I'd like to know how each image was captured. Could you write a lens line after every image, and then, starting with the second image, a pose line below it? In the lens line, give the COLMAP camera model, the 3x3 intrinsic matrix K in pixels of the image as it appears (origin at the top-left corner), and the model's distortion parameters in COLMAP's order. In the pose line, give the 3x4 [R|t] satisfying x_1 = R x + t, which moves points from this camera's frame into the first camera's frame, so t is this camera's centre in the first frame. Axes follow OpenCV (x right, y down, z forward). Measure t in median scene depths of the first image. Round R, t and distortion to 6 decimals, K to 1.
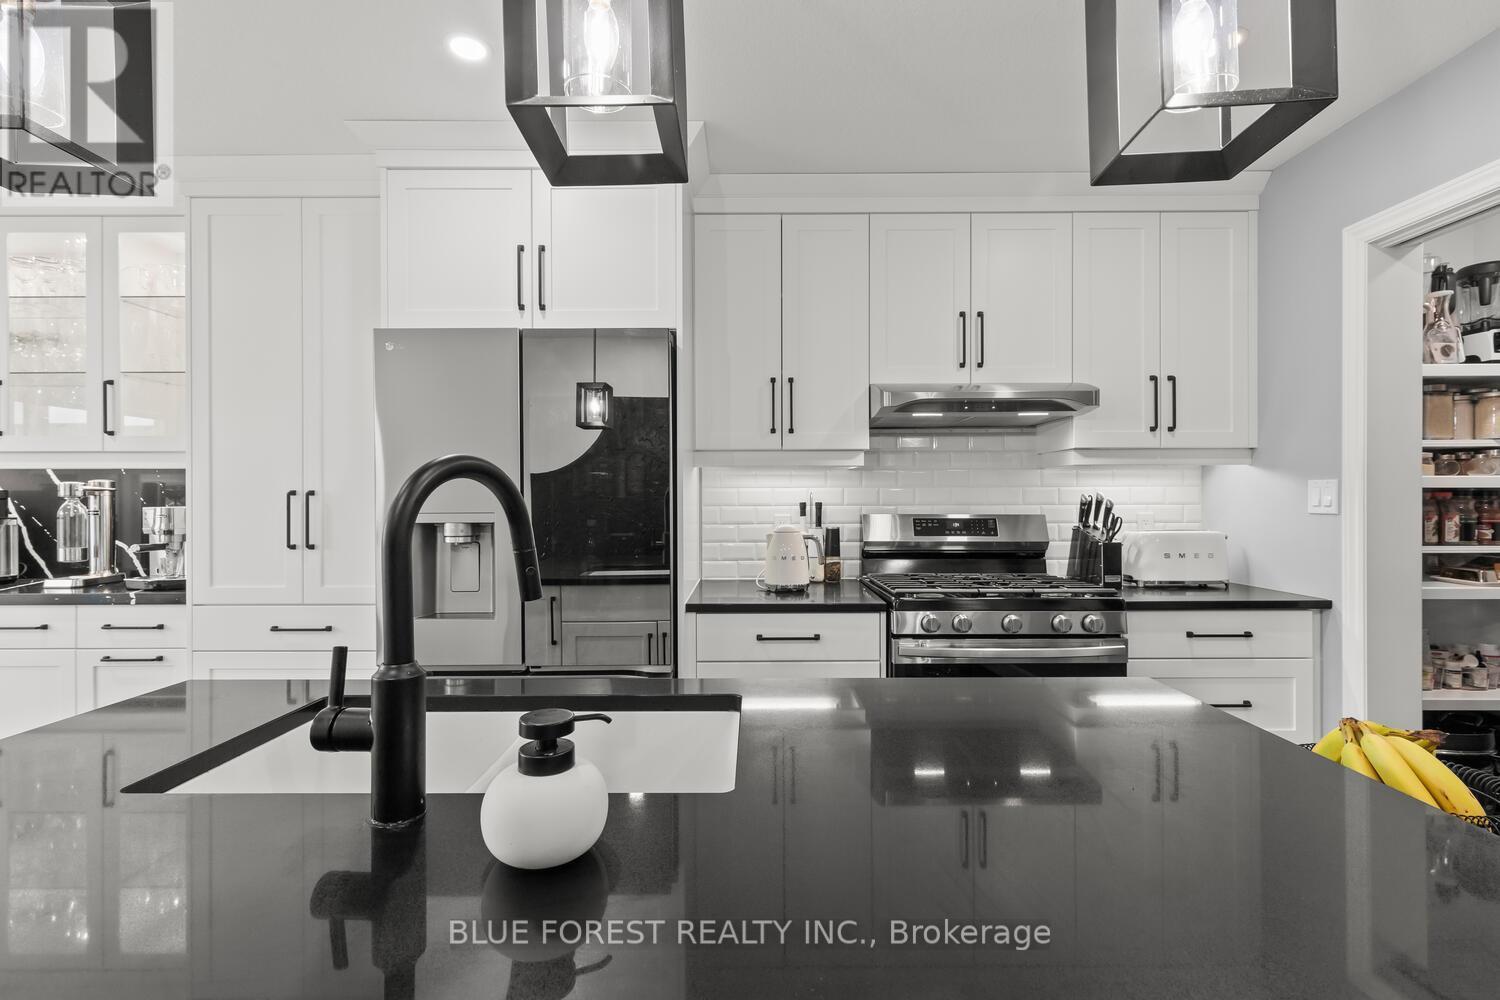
lens RADIAL K [[683.7, 0, 745.7], [0, 683.7, 500.0], [0, 0, 1]] dist [0.011658, -0.000429]
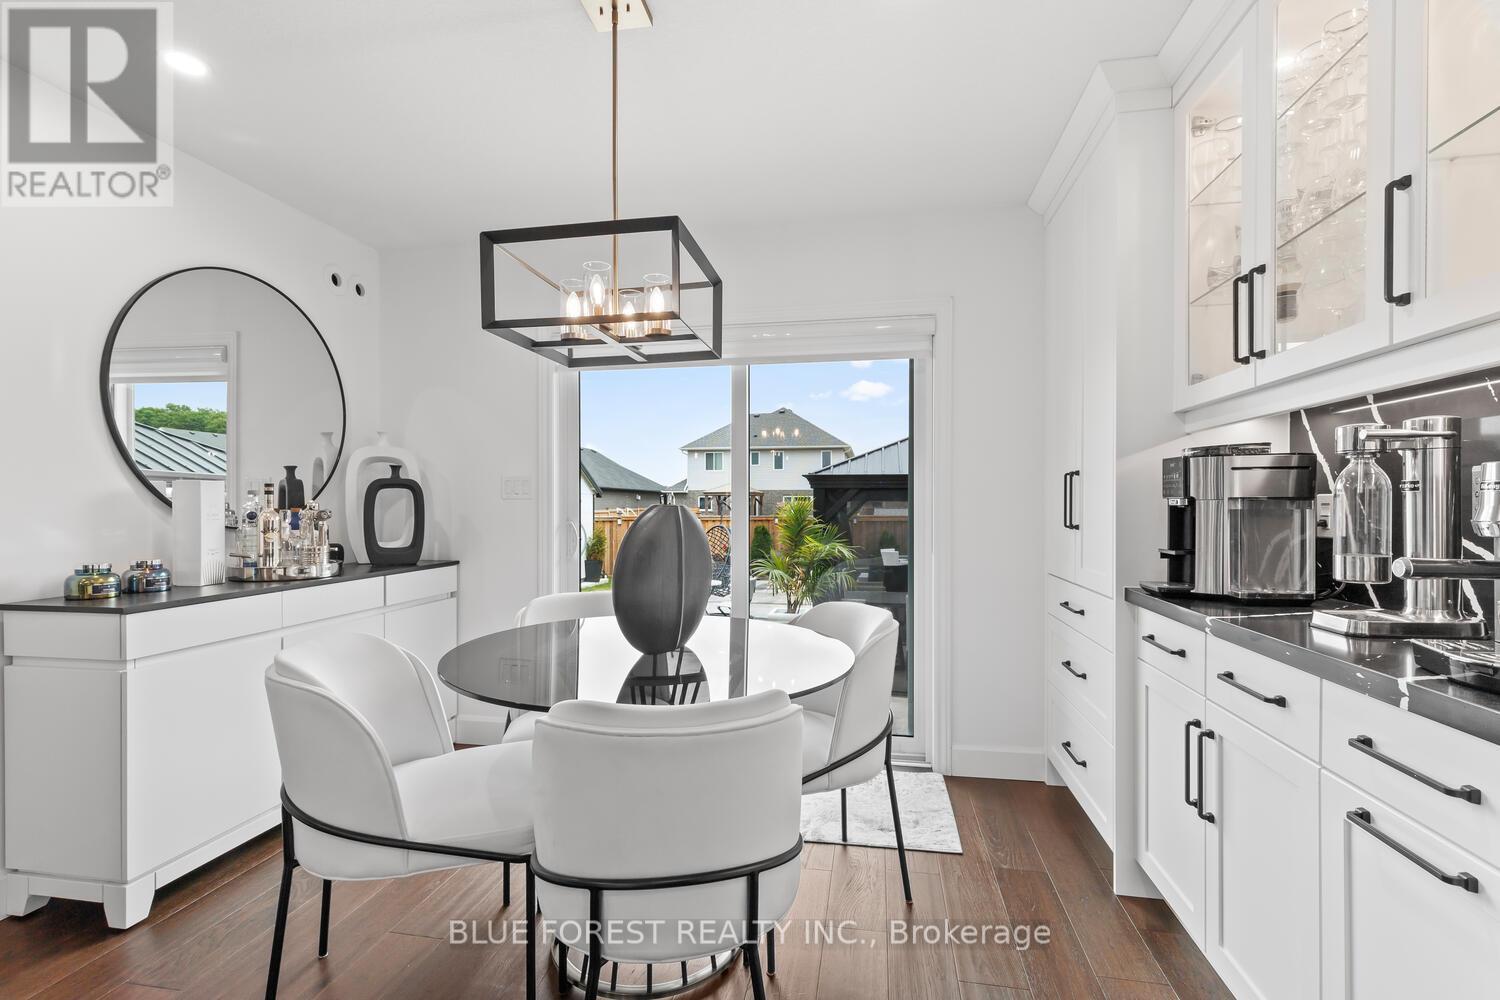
lens RADIAL K [[683.7, 0, 745.7], [0, 683.7, 500.0], [0, 0, 1]] dist [0.011658, -0.000429]
pose [[-0.180702, -0.000856, -0.983538, -0.401785], [-0.004568, 0.999990, -0.000031, 0.031451], [0.983527, 0.004487, -0.180704, 0.651134]]
